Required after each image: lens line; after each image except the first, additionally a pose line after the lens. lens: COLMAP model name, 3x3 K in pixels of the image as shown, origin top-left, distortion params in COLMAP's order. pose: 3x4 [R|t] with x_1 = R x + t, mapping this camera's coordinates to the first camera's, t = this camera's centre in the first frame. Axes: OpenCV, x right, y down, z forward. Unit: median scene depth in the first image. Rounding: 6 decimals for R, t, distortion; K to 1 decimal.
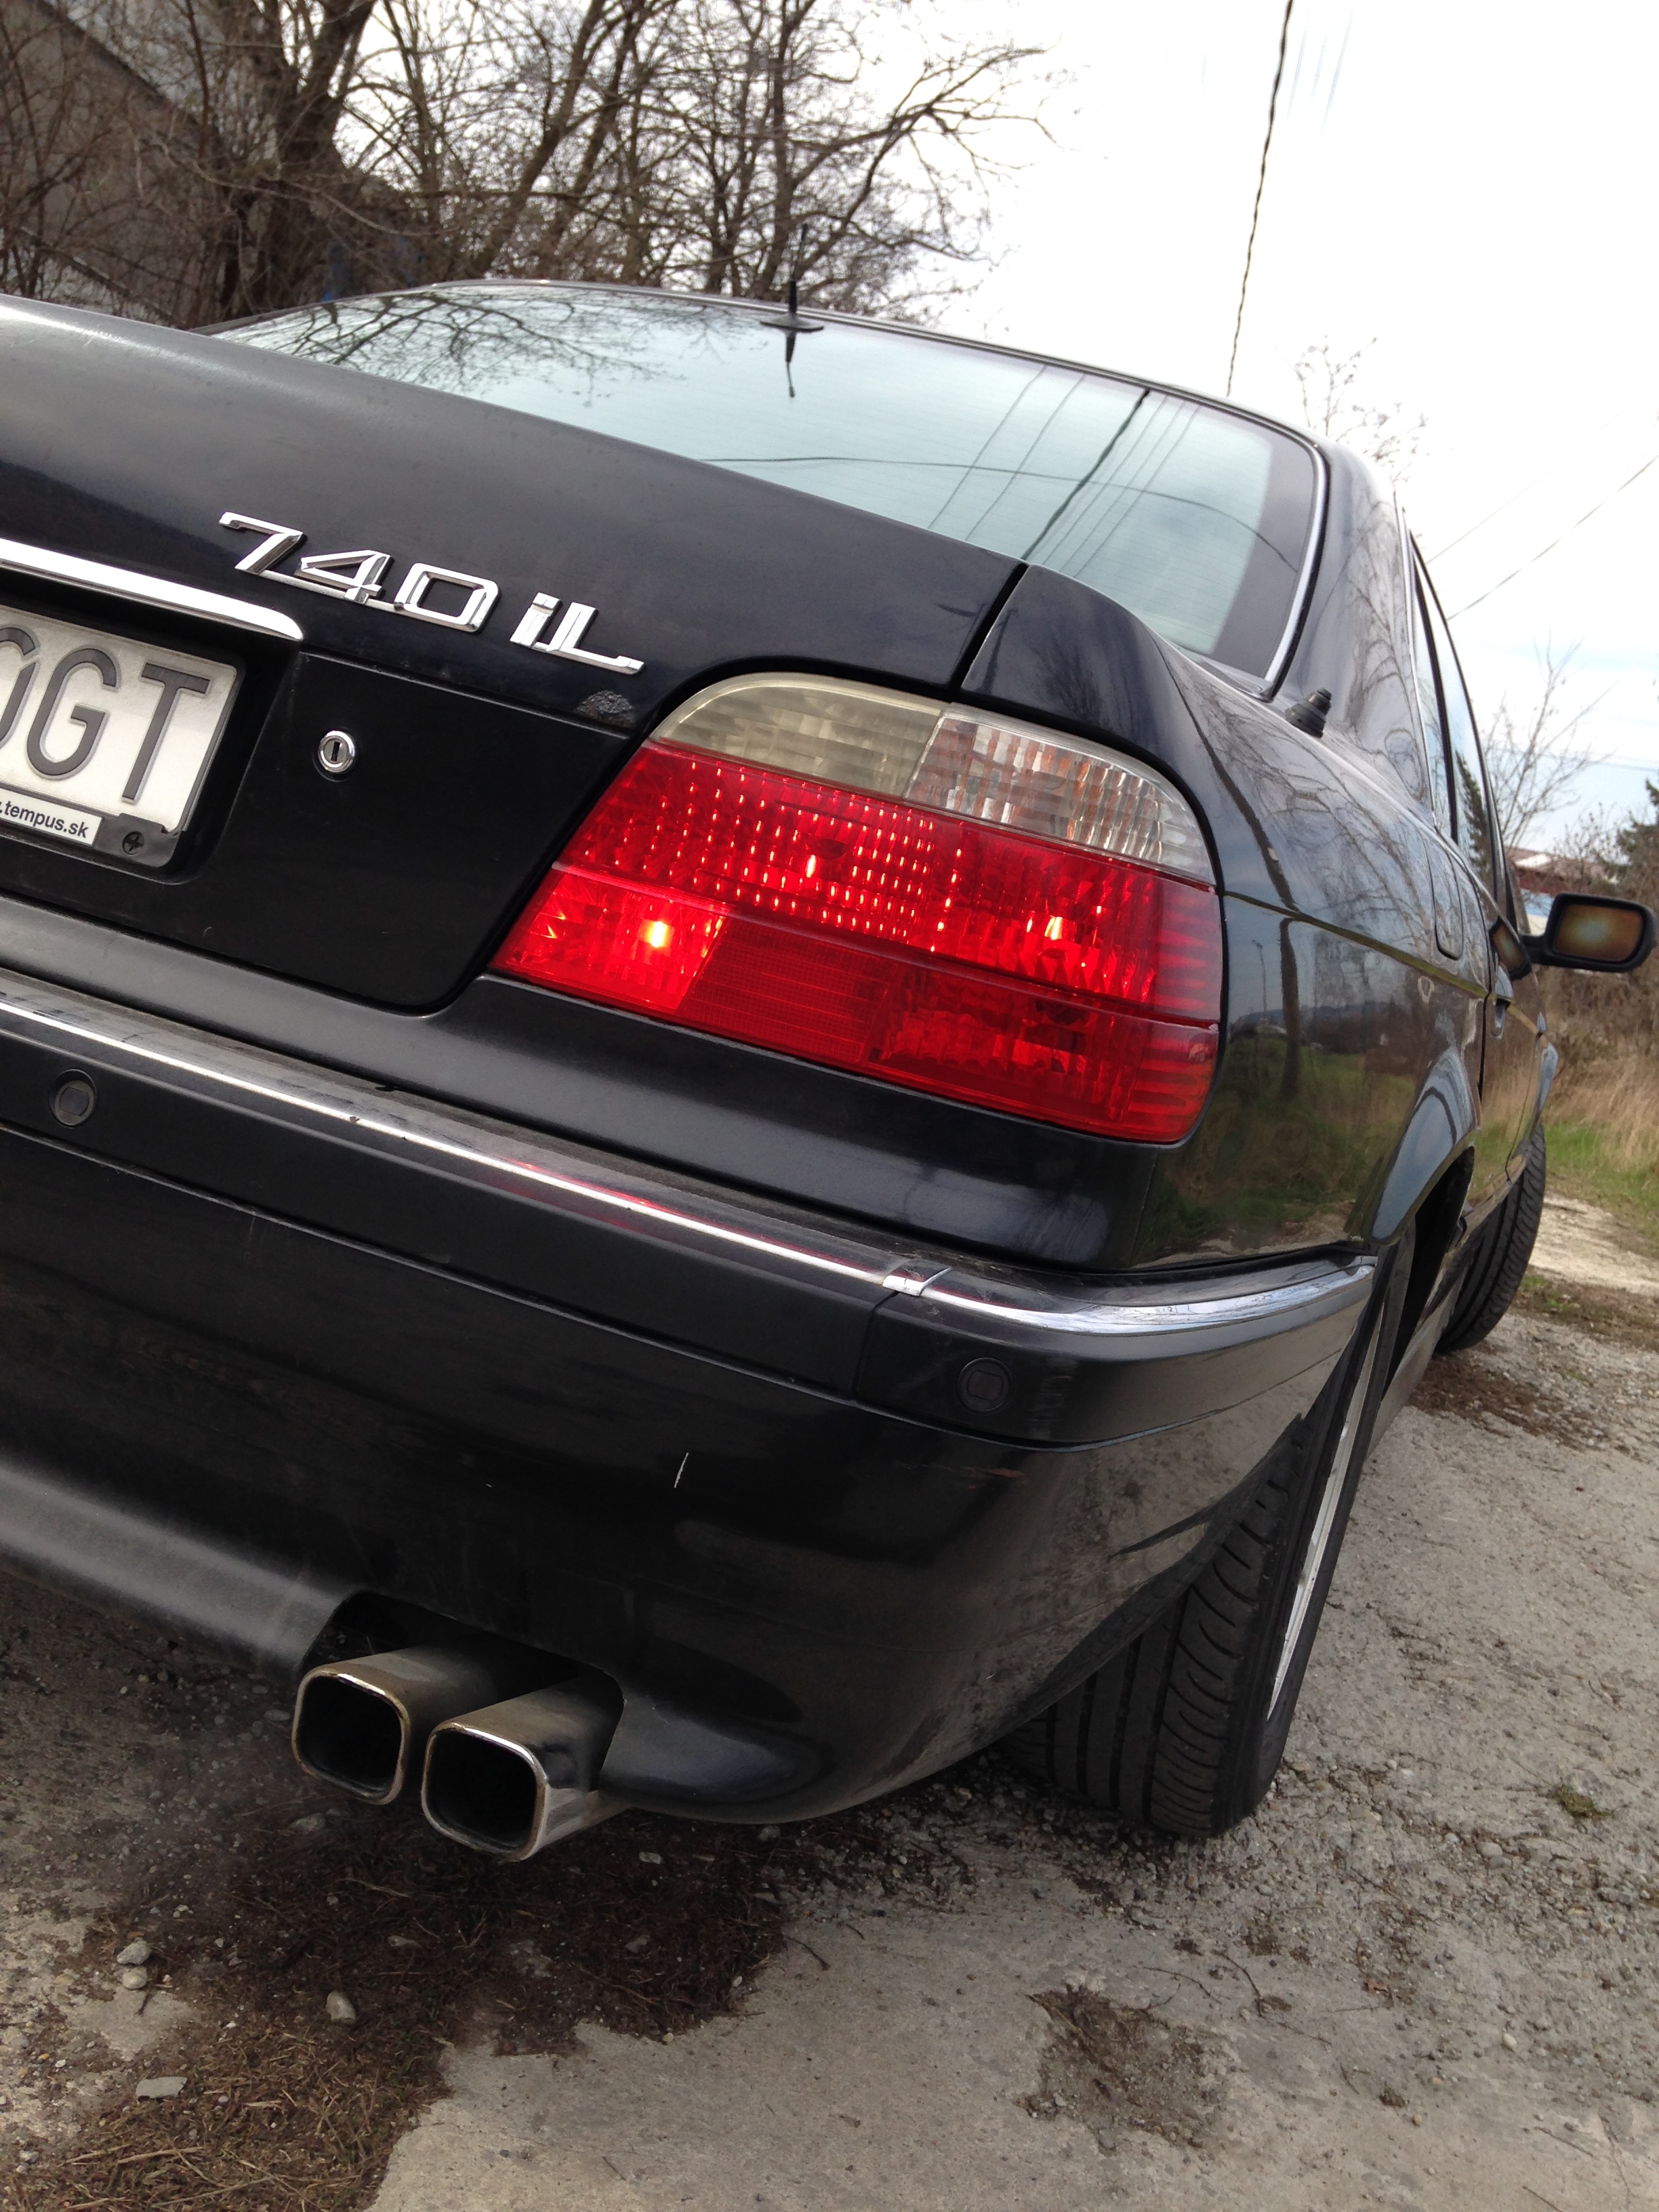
lens RADIAL K [[2041.0, 0, 827.9], [0, 2041.0, 1127.3], [0, 0, 1]] dist [0.131617, -0.186221]
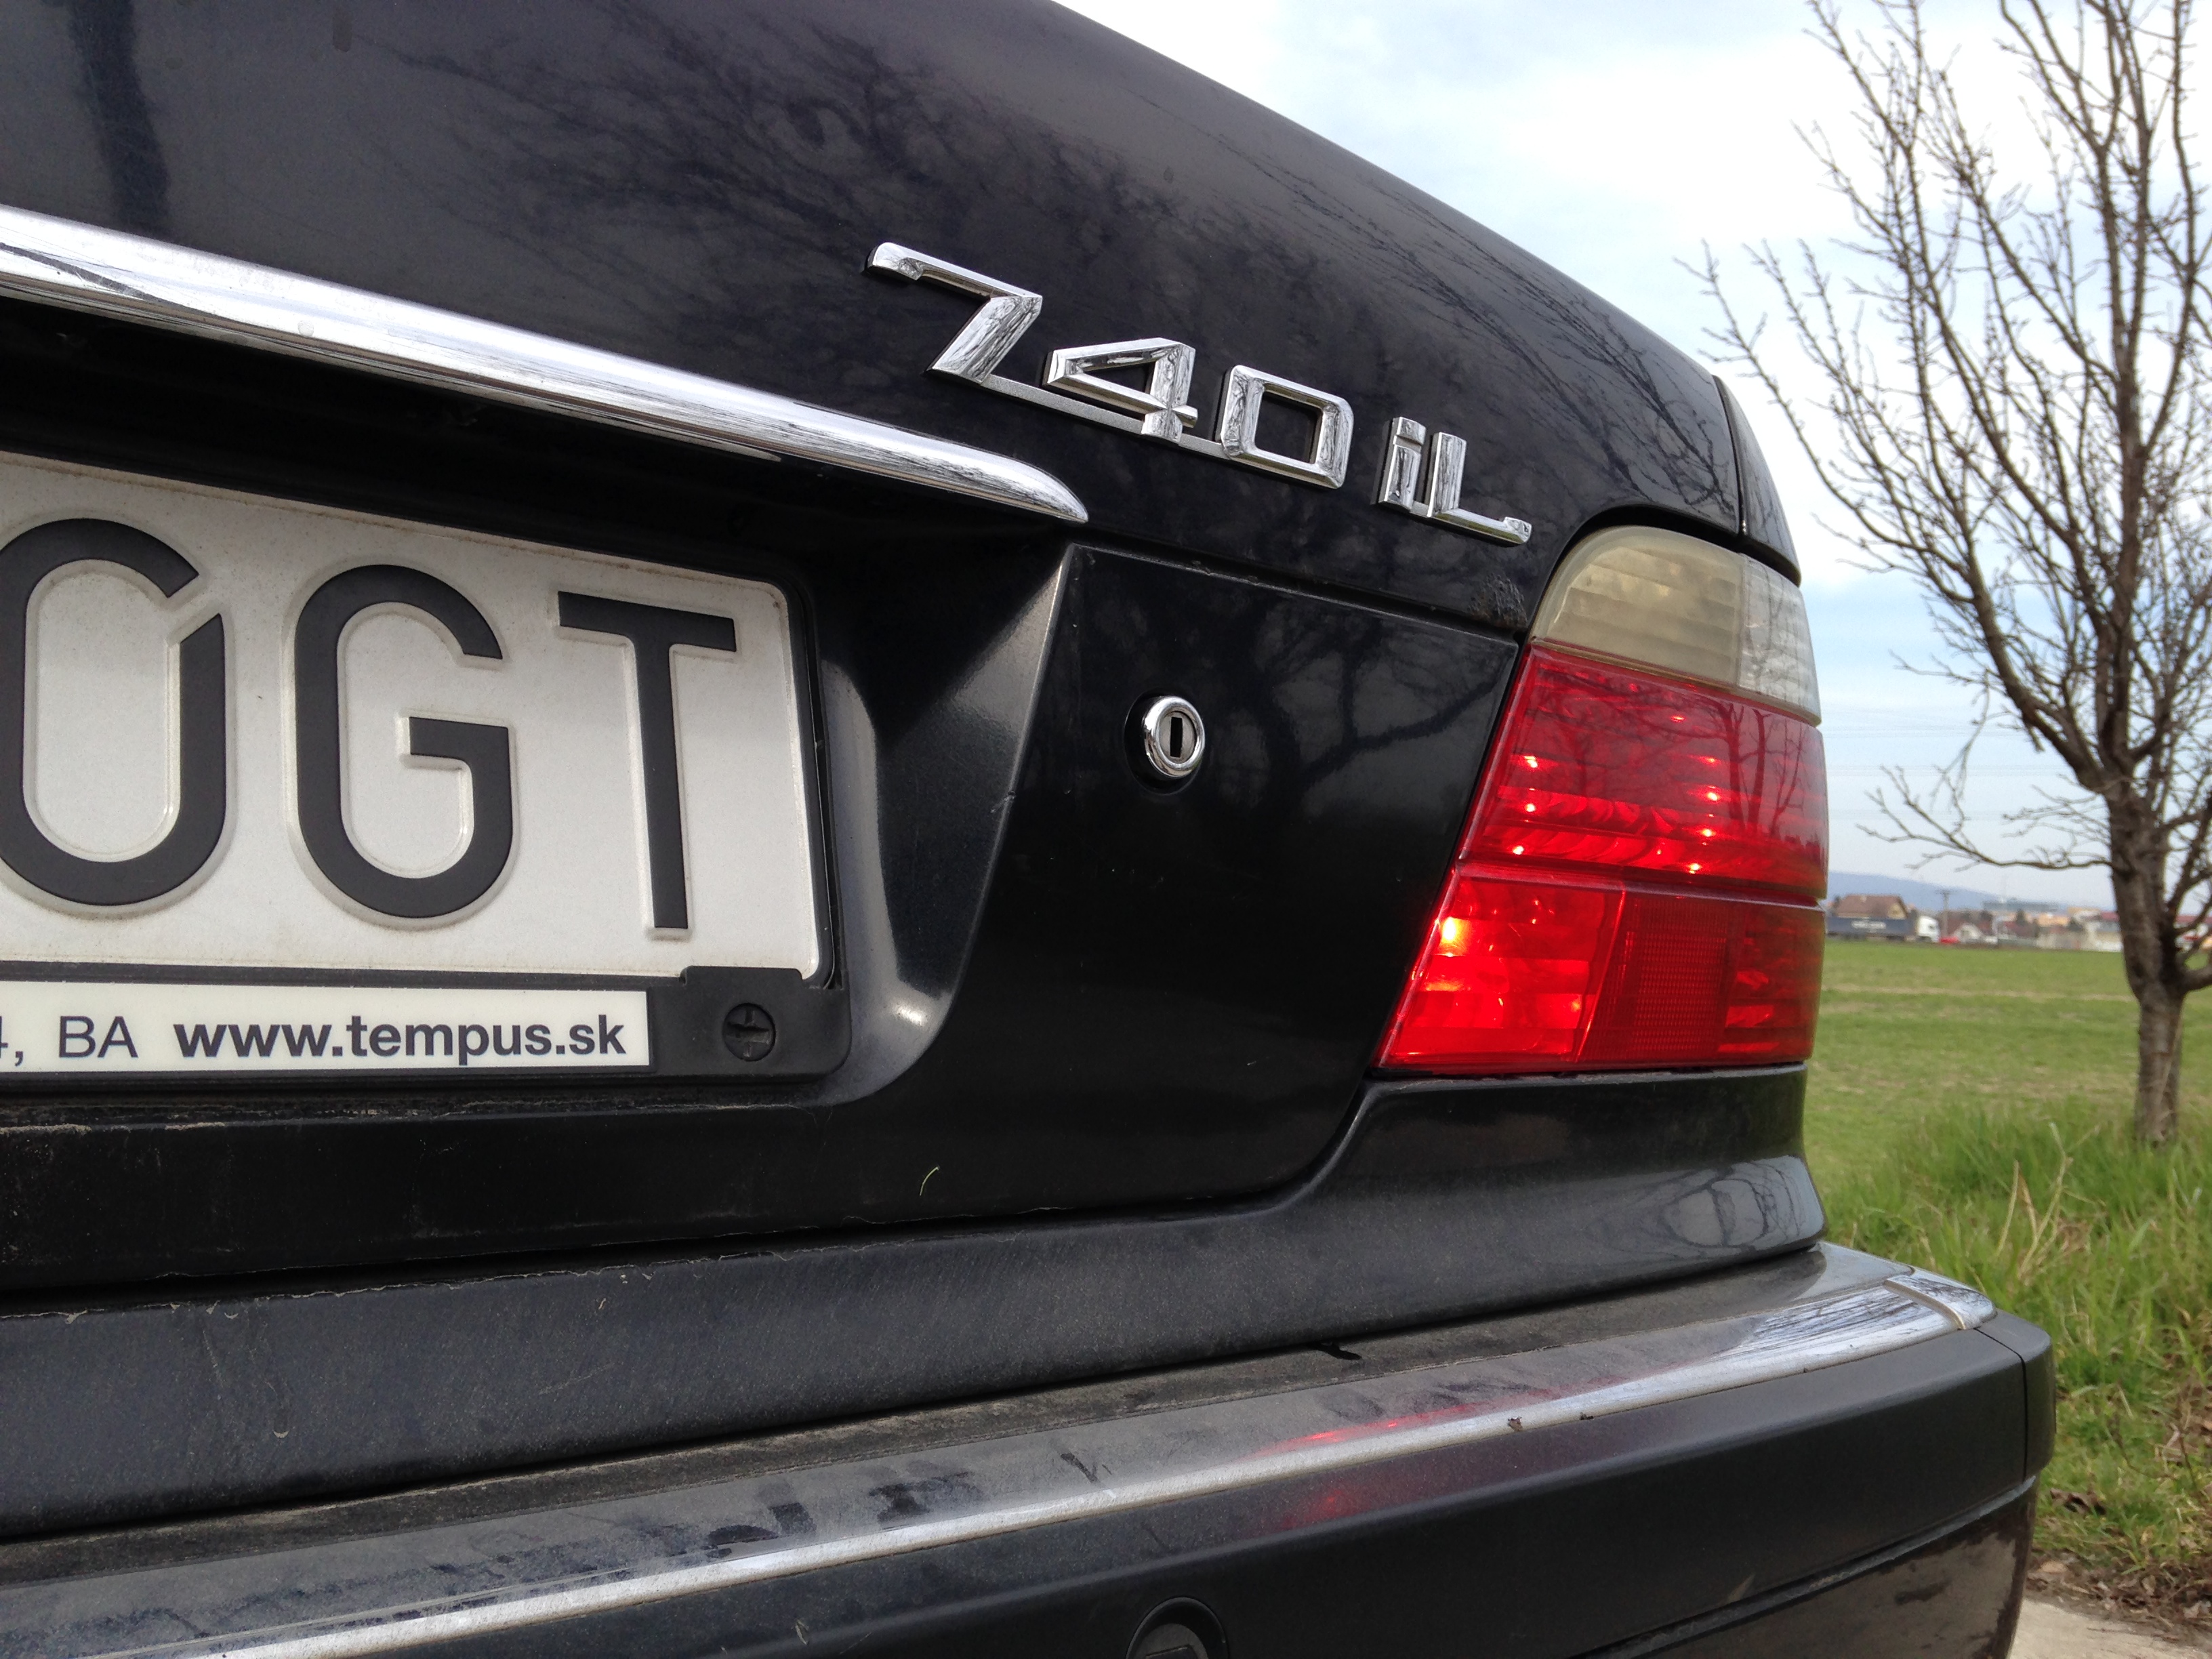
lens RADIAL K [[2041.0, 0, 1111.4], [0, 2041.0, 775.0], [0, 0, 1]] dist [0.131617, -0.186221]
pose [[0.483137, -0.172821, 0.858319, -0.553292], [0.176007, 0.979484, 0.098145, -0.184710], [-0.857671, 0.103653, 0.503642, 0.629740]]
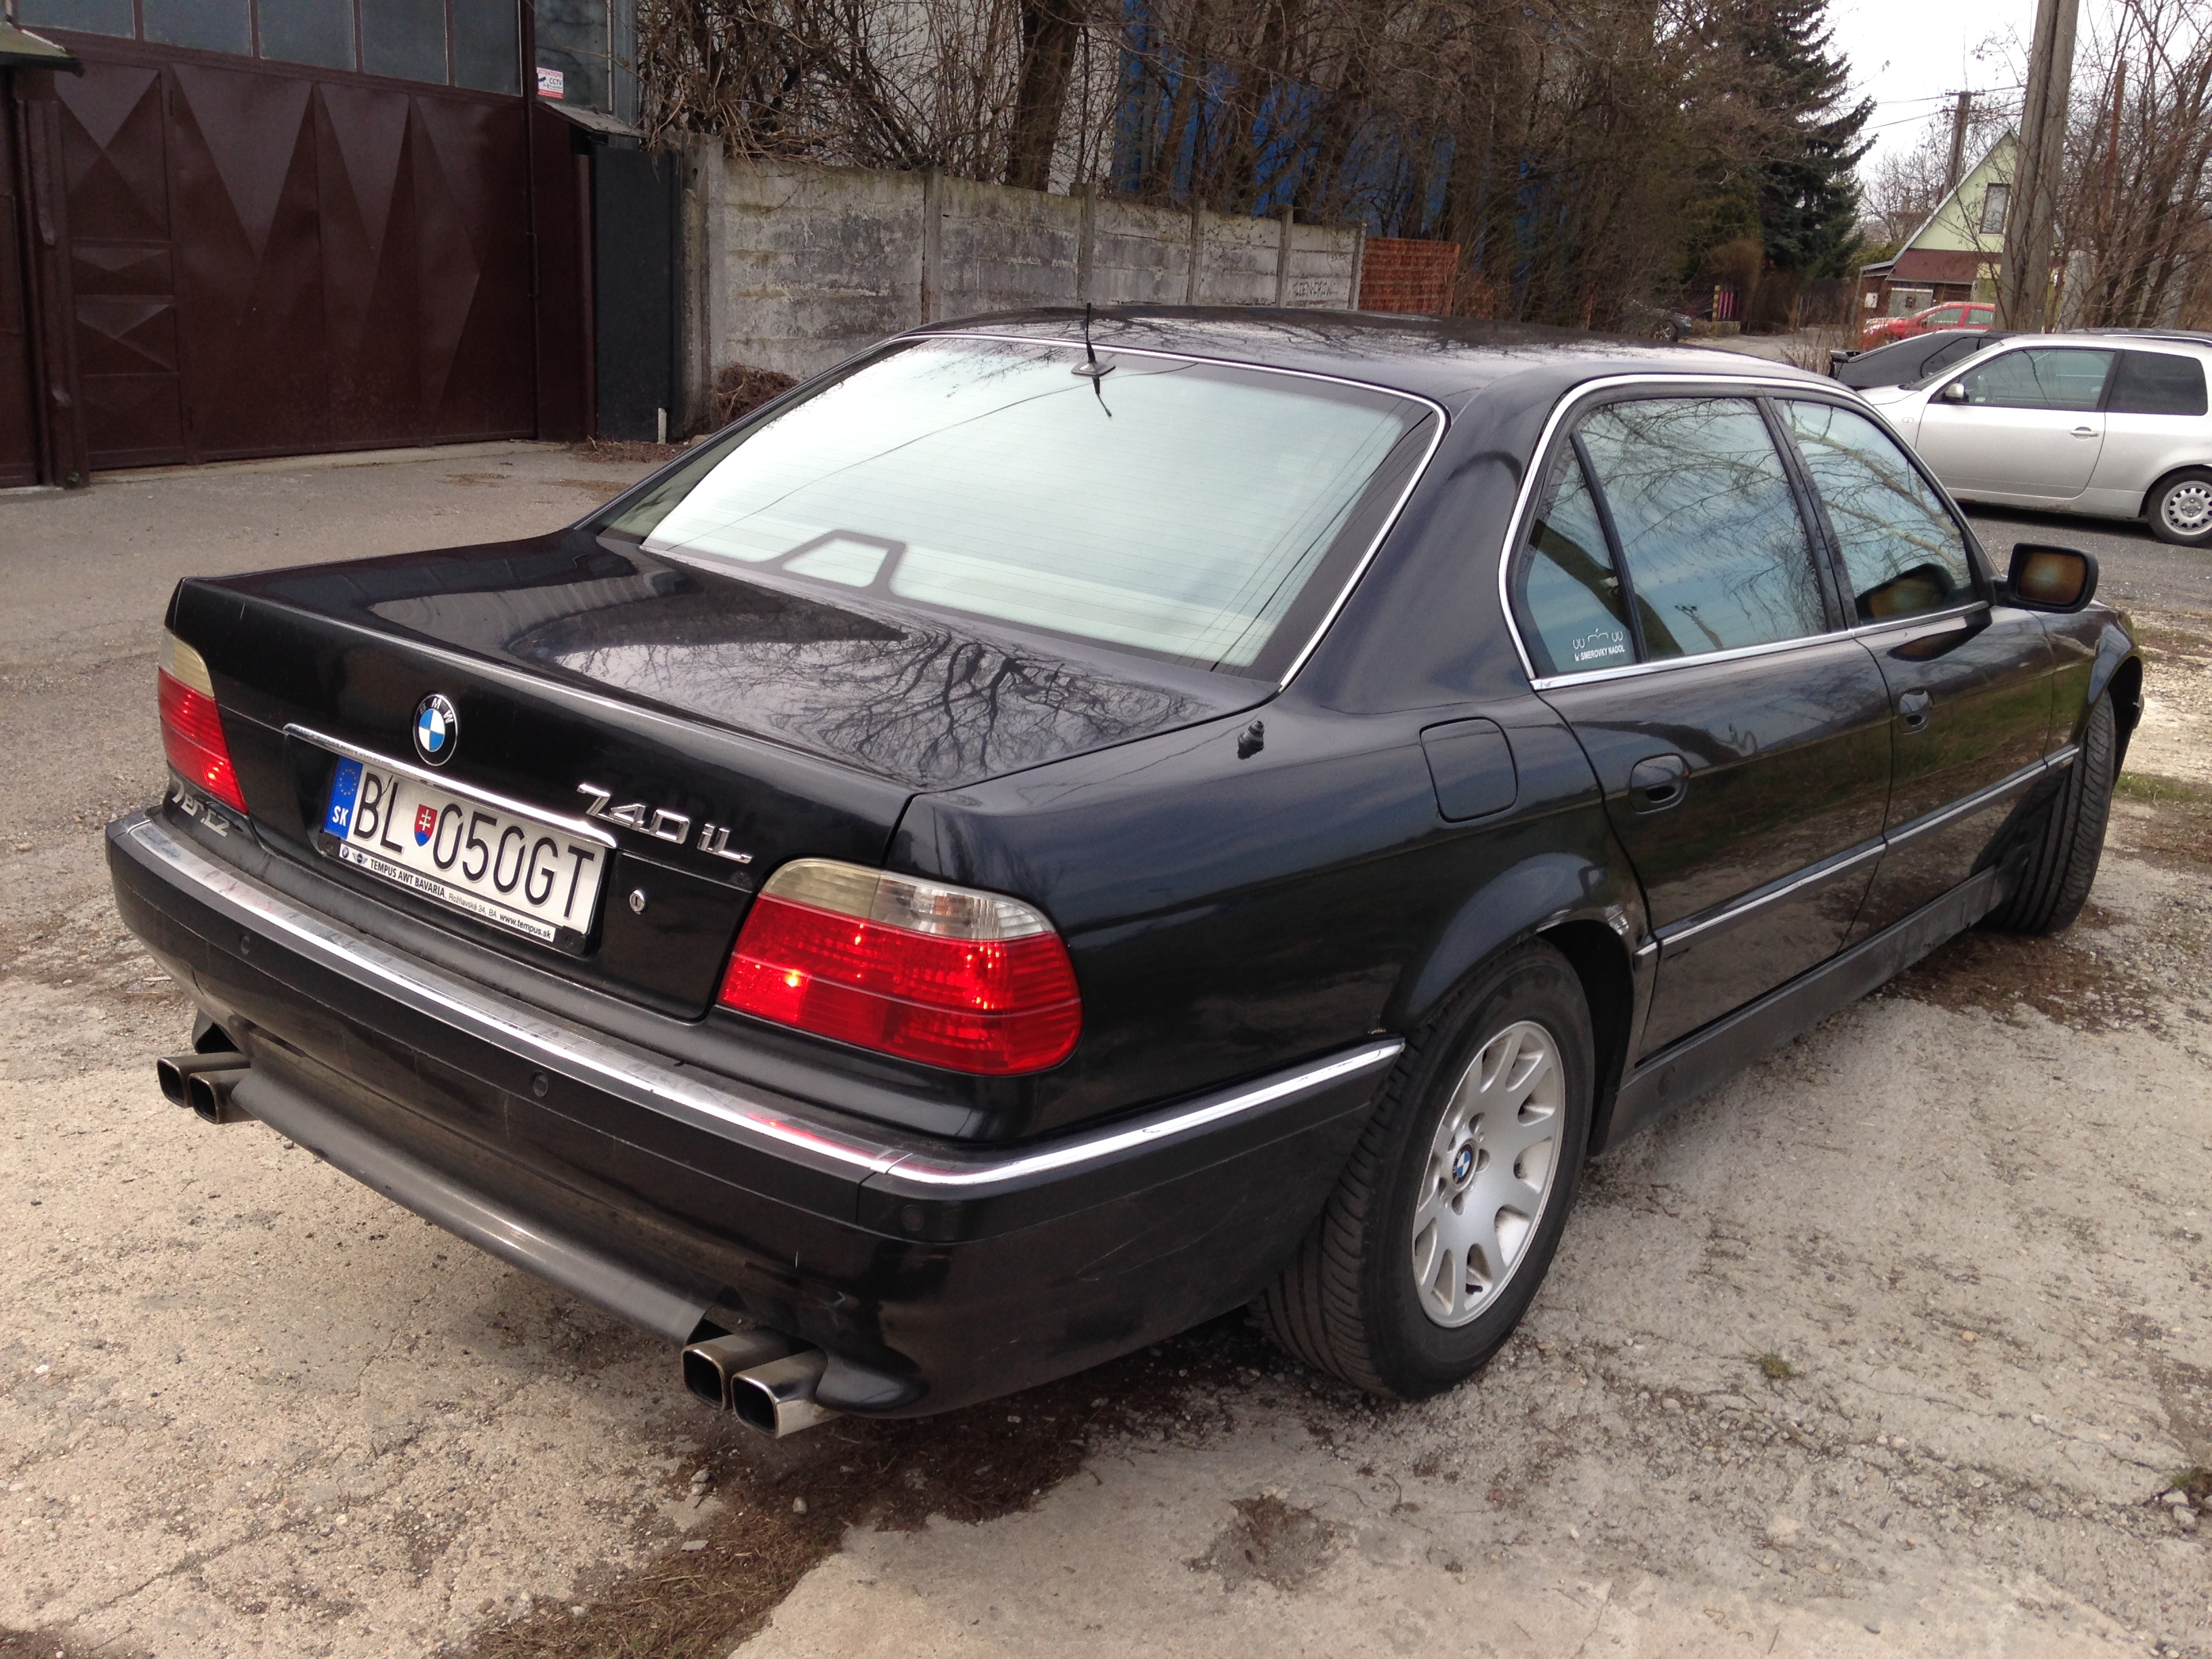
lens RADIAL K [[2000.6, 0, 1114.5], [0, 2000.6, 842.8], [0, 0, 1]] dist [0.184852, -0.288638]
pose [[0.946010, -0.092671, -0.310608, 0.678204], [0.119187, 0.990577, 0.067462, -0.260410], [0.301430, -0.100840, 0.948141, -0.599534]]
